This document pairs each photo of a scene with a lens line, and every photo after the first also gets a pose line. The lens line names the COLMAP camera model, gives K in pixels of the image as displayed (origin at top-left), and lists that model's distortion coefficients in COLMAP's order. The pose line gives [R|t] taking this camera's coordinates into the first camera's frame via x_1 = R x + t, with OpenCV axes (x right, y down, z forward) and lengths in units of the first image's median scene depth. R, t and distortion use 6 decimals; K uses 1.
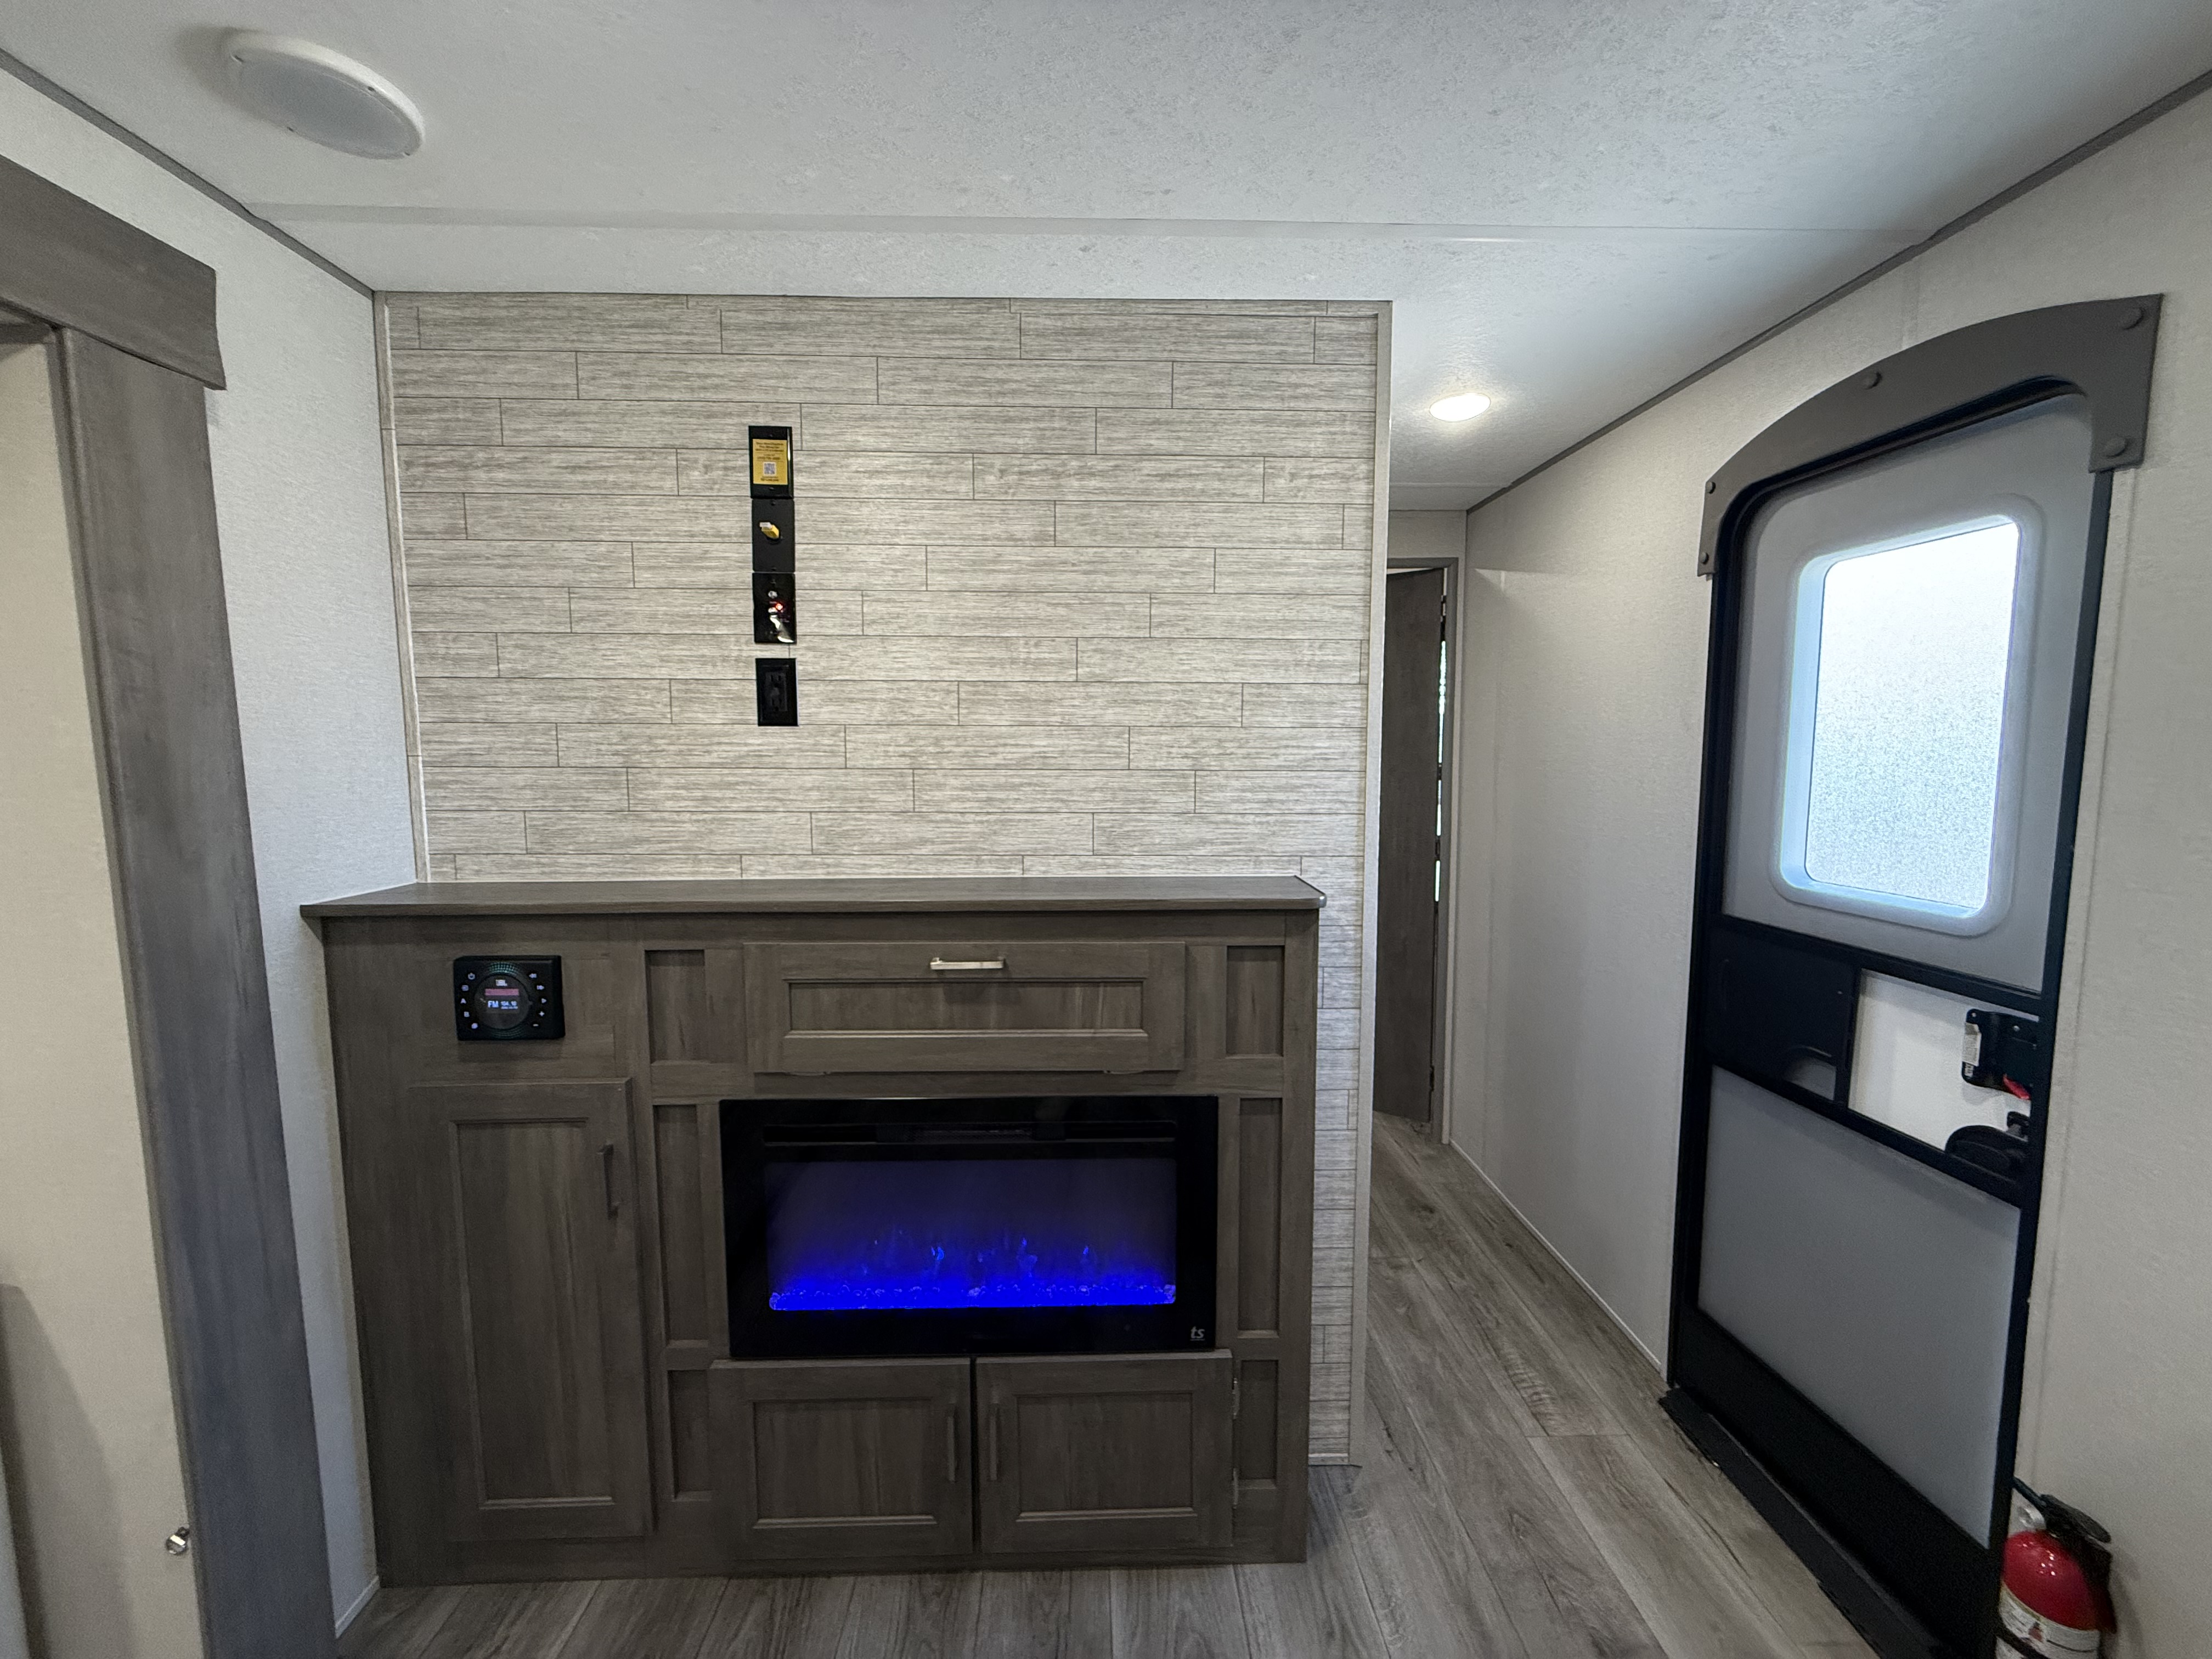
lens RADIAL K [[877.9, 0, 1101.1], [0, 877.9, 829.0], [0, 0, 1]] dist [0.000272, -0.000025]
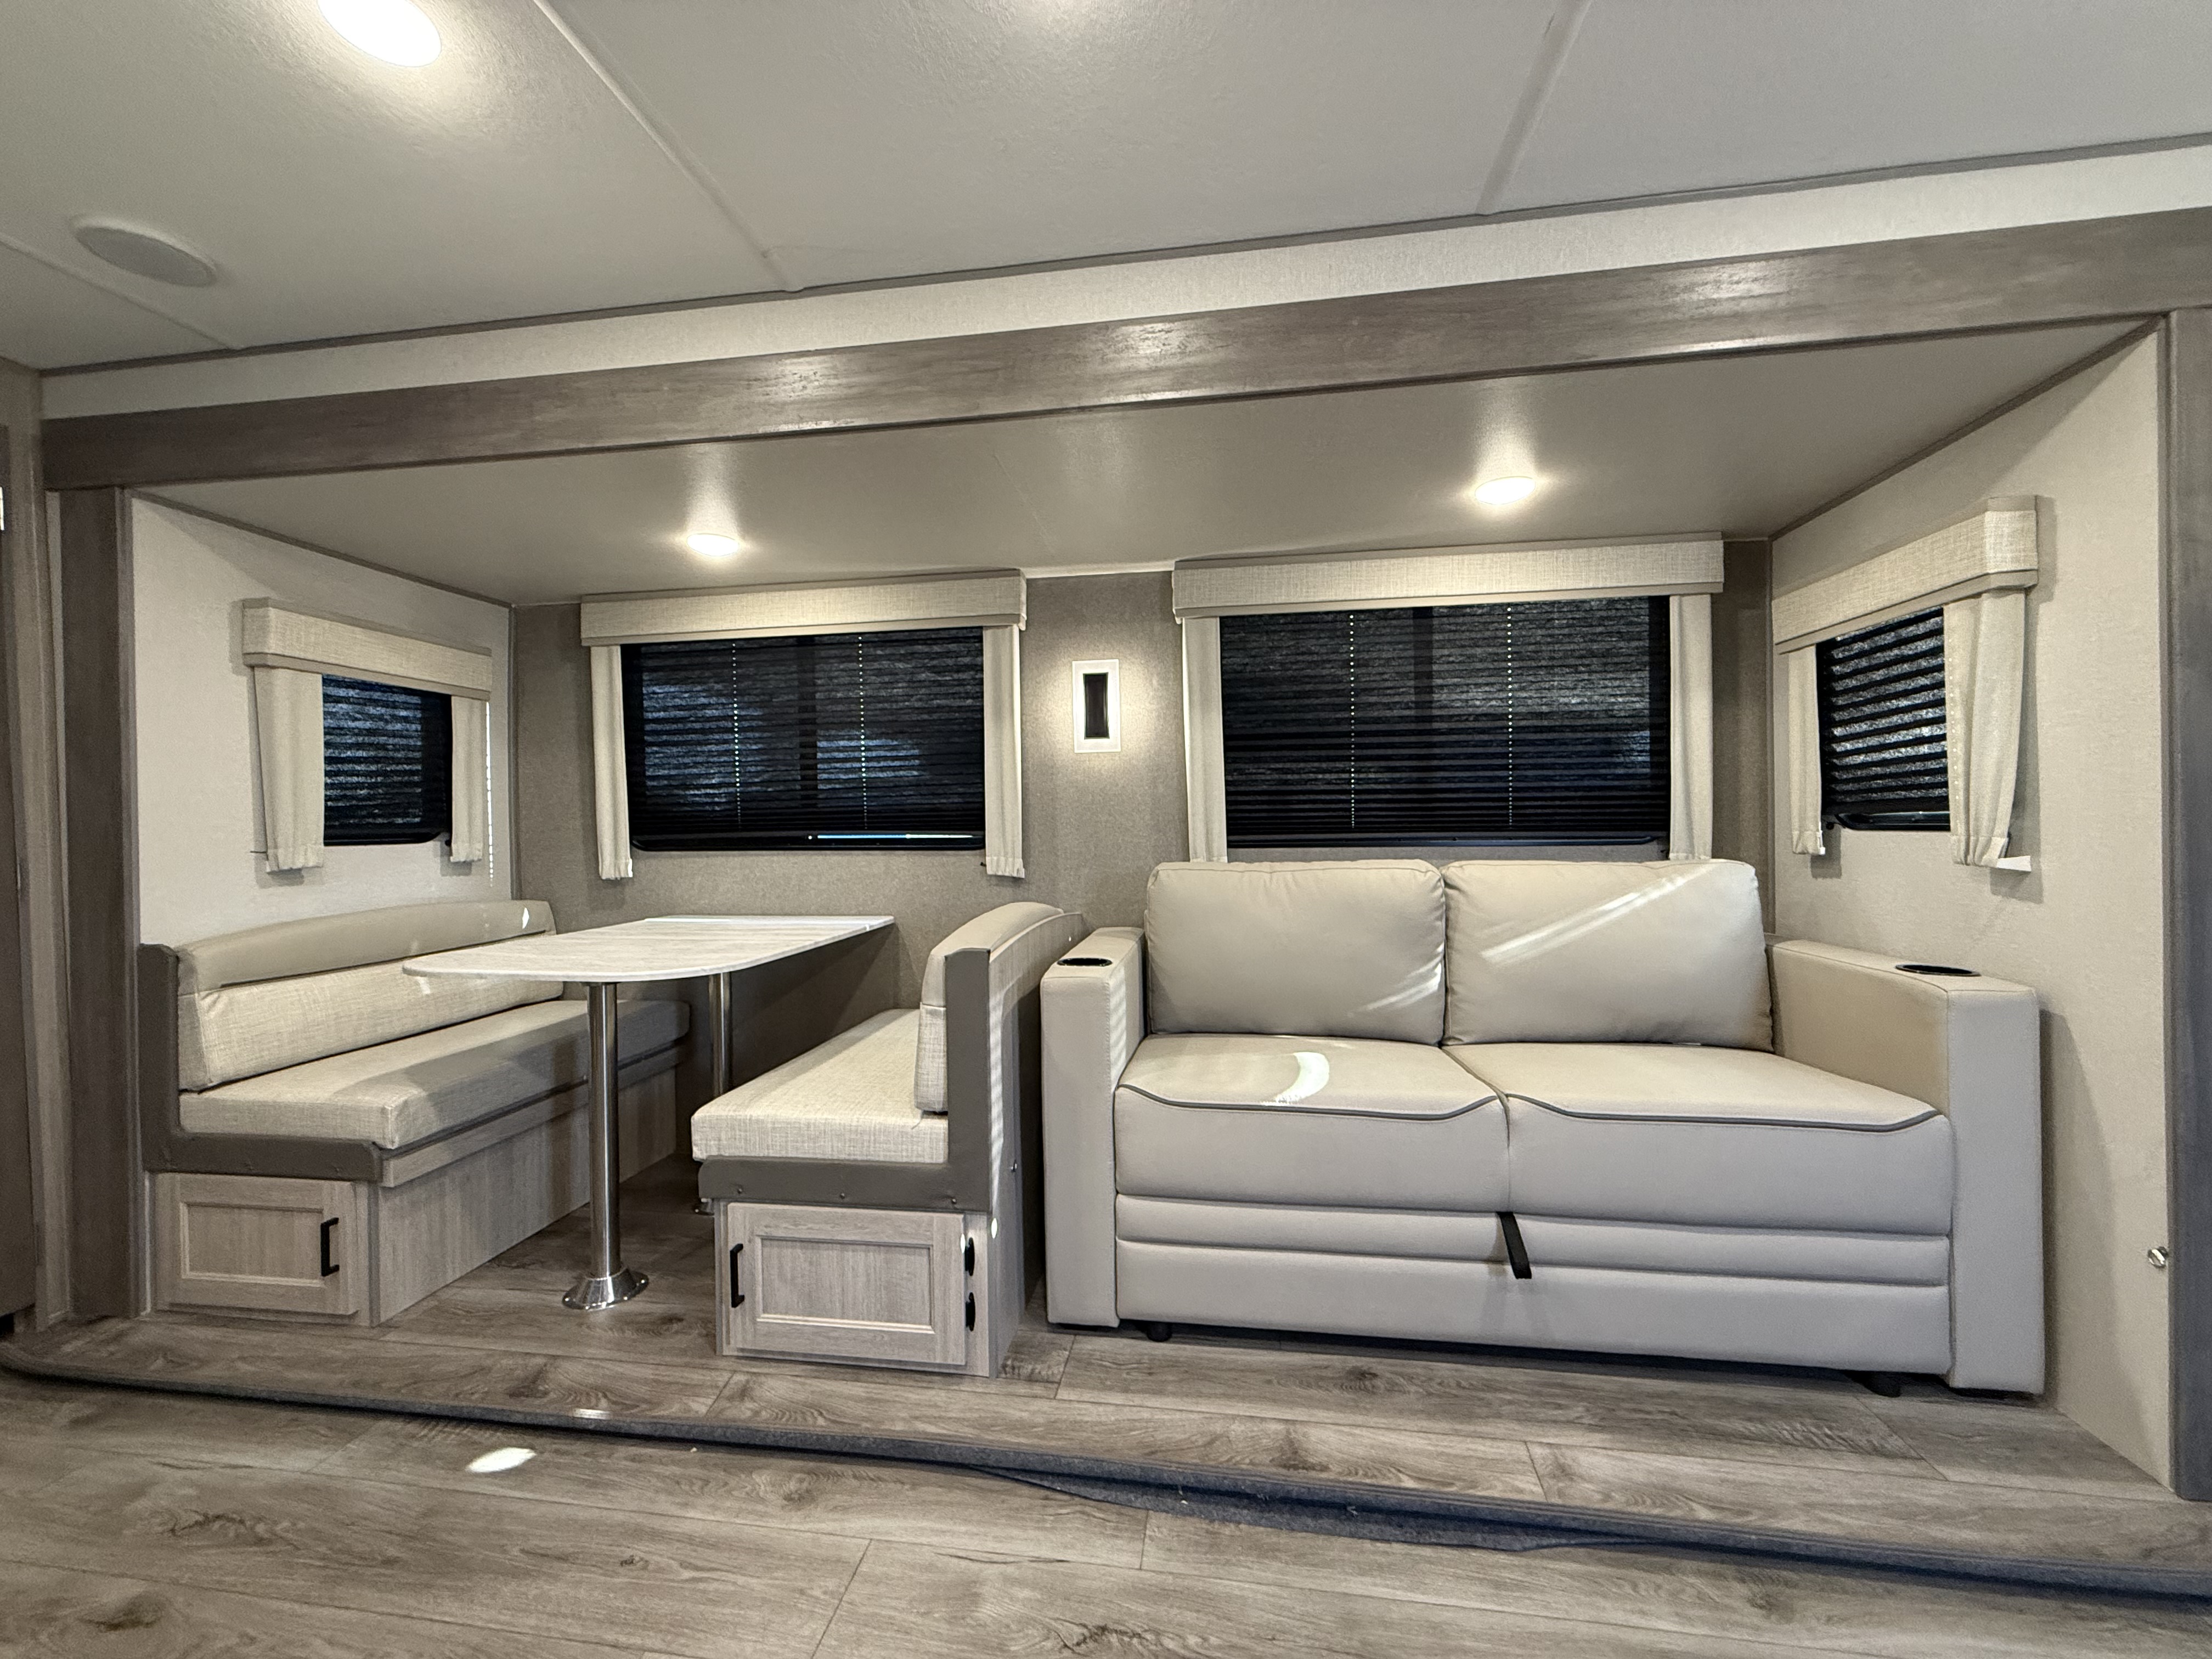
lens RADIAL K [[877.9, 0, 1101.4], [0, 877.9, 829.9], [0, 0, 1]] dist [0.000272, -0.000025]
pose [[-0.176046, 0.020483, -0.984169, 0.320920], [-0.072195, 0.996822, 0.033660, 0.206582], [0.981731, 0.076978, -0.174008, -0.226978]]
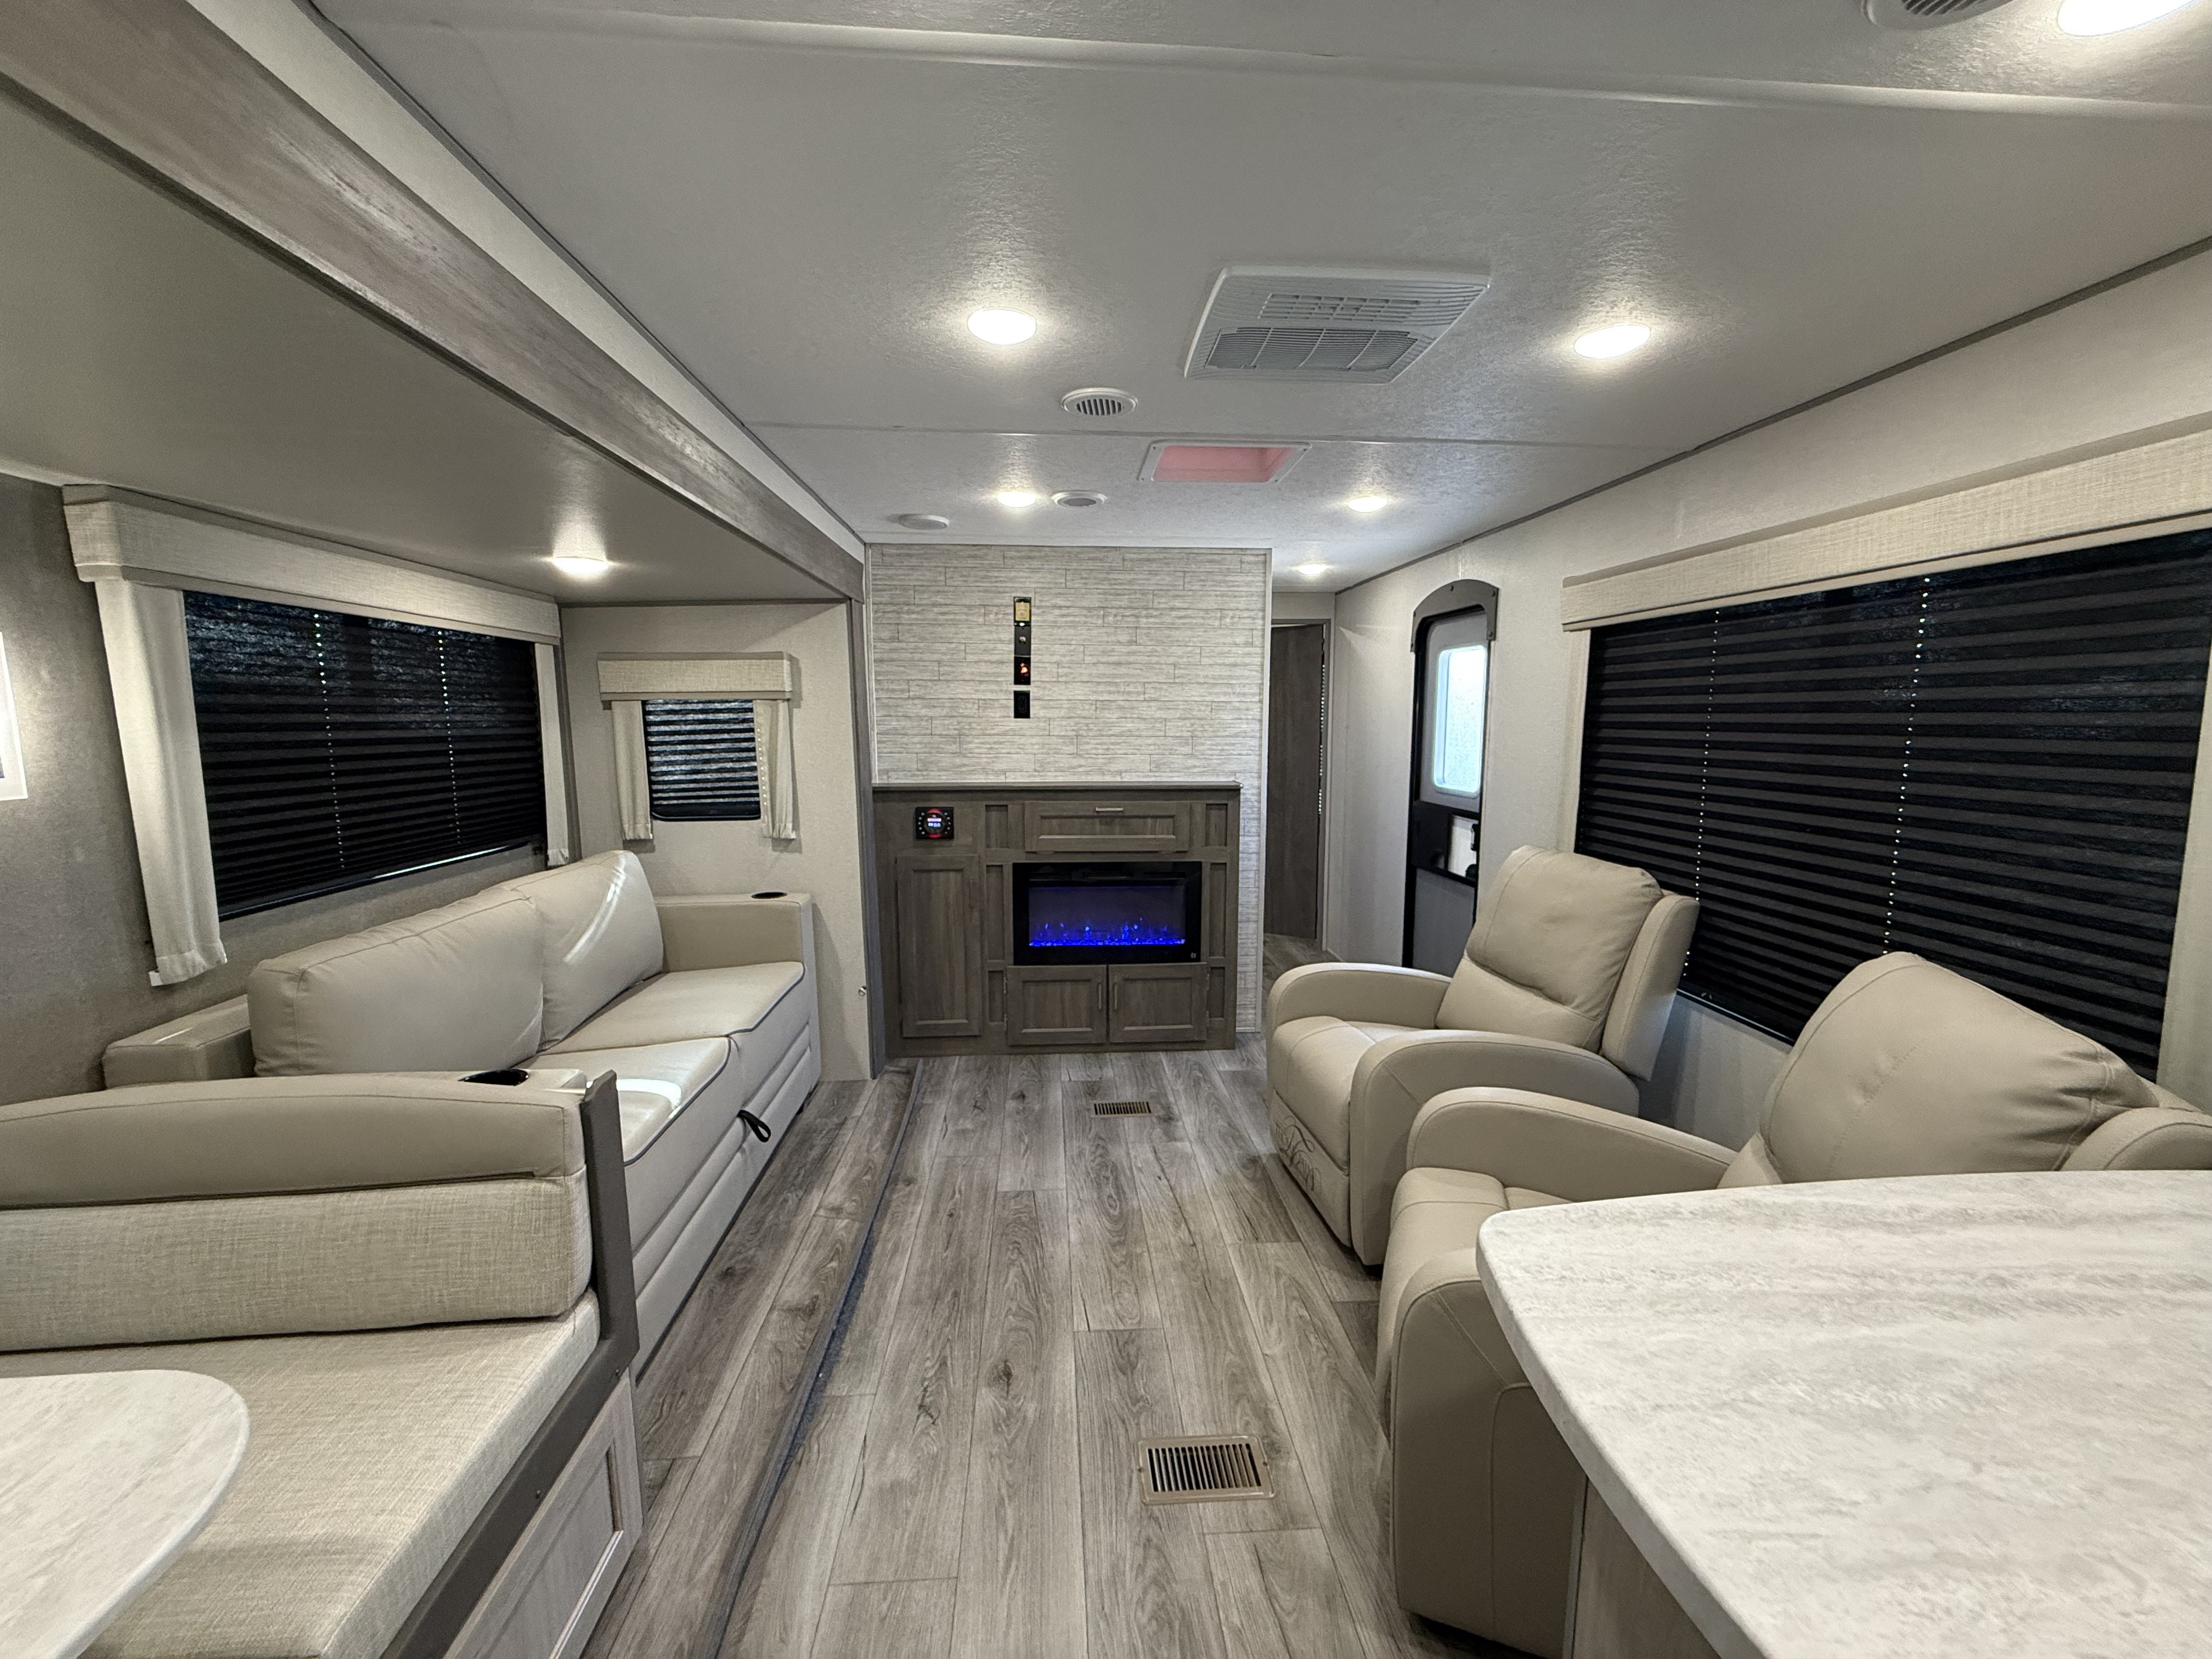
lens RADIAL K [[877.9, 0, 1101.6], [0, 877.9, 828.4], [0, 0, 1]] dist [0.000272, -0.000025]
pose [[0.999261, -0.002084, 0.038377, -0.256640], [0.000650, 0.999302, 0.037350, 0.103210], [-0.038428, -0.037297, 0.998565, -1.541145]]
